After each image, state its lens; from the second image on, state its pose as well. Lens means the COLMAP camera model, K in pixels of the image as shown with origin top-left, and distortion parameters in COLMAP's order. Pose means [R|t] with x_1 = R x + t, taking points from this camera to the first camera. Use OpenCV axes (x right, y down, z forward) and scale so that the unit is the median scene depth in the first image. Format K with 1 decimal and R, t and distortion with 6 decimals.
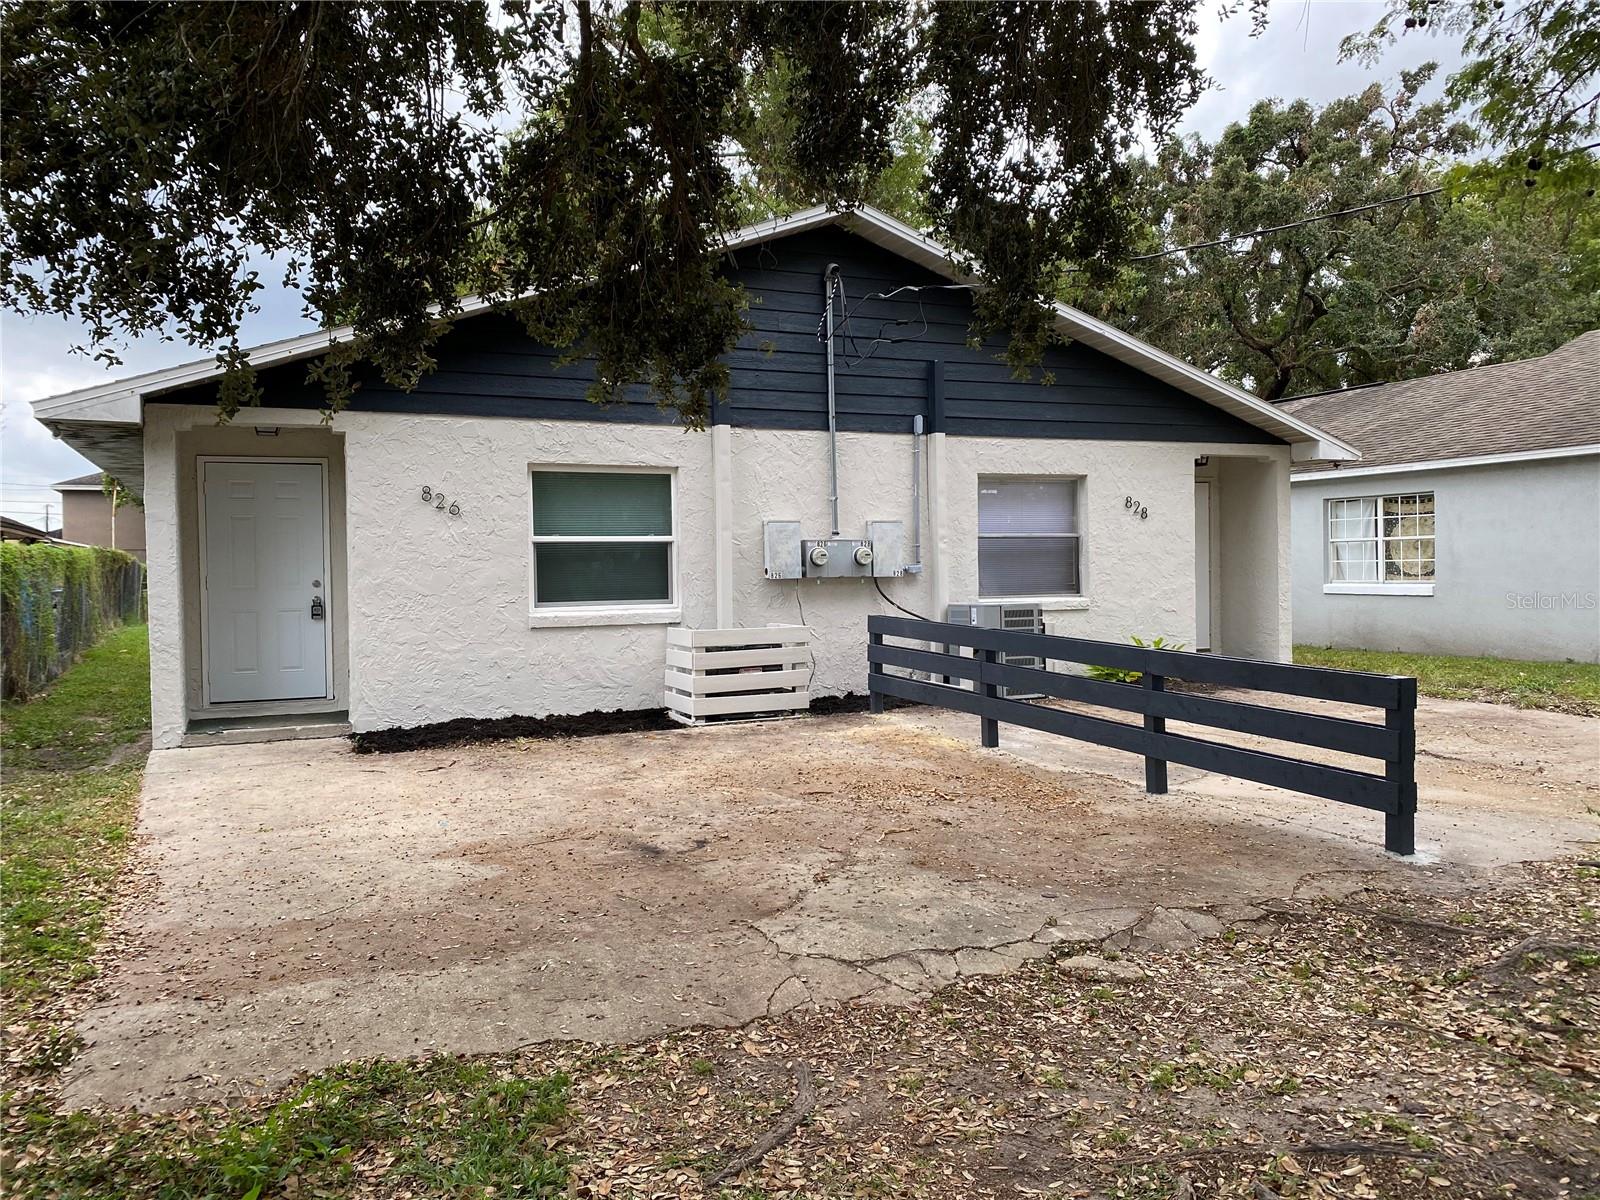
lens RADIAL K [[1194.3, 0, 813.7], [0, 1194.3, 594.0], [0, 0, 1]] dist [0.105063, -0.162858]
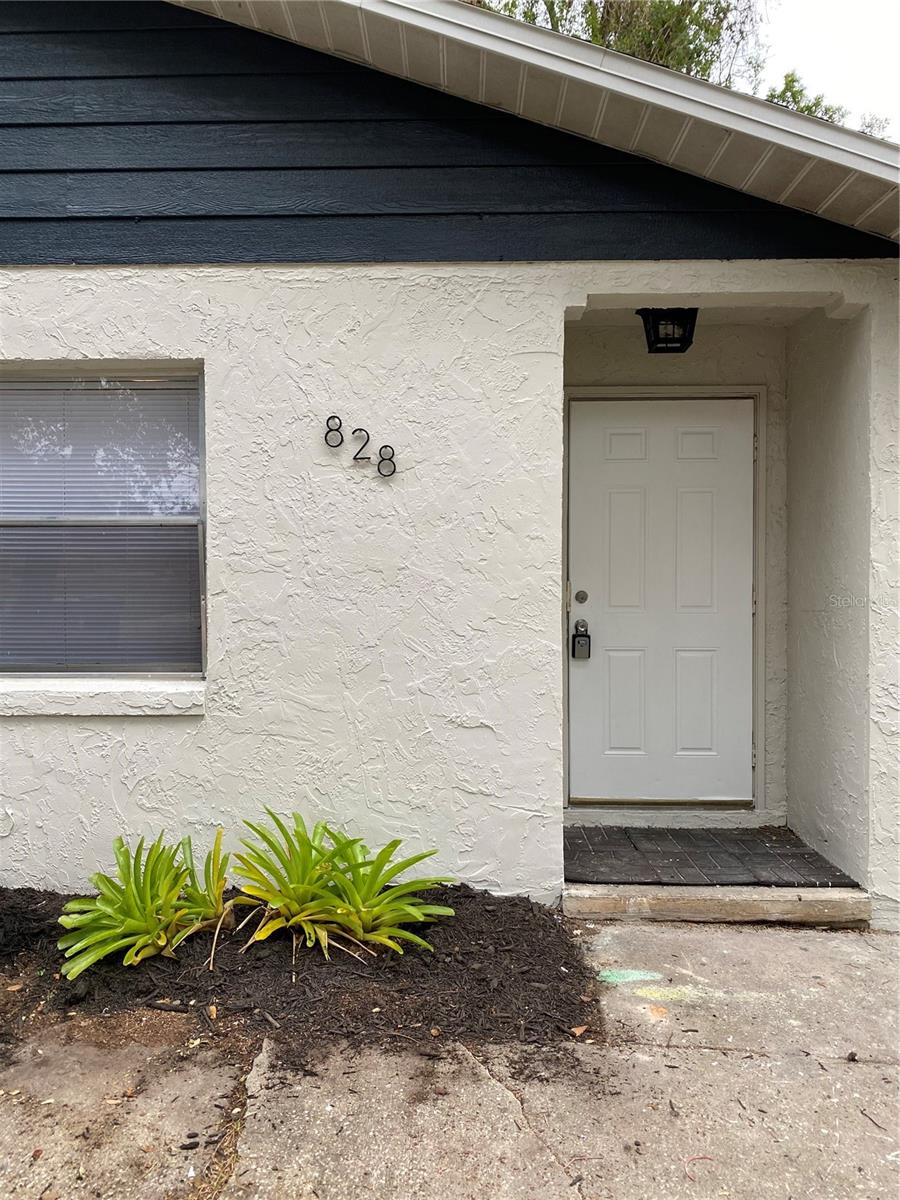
lens RADIAL K [[895.7, 0, 467.3], [0, 895.7, 602.4], [0, 0, 1]] dist [0.105063, -0.162858]
pose [[0.912278, 0.023166, -0.408915, 0.487033], [-0.020732, 0.999731, 0.010385, -0.032084], [0.409045, -0.000997, 0.912513, 0.896496]]
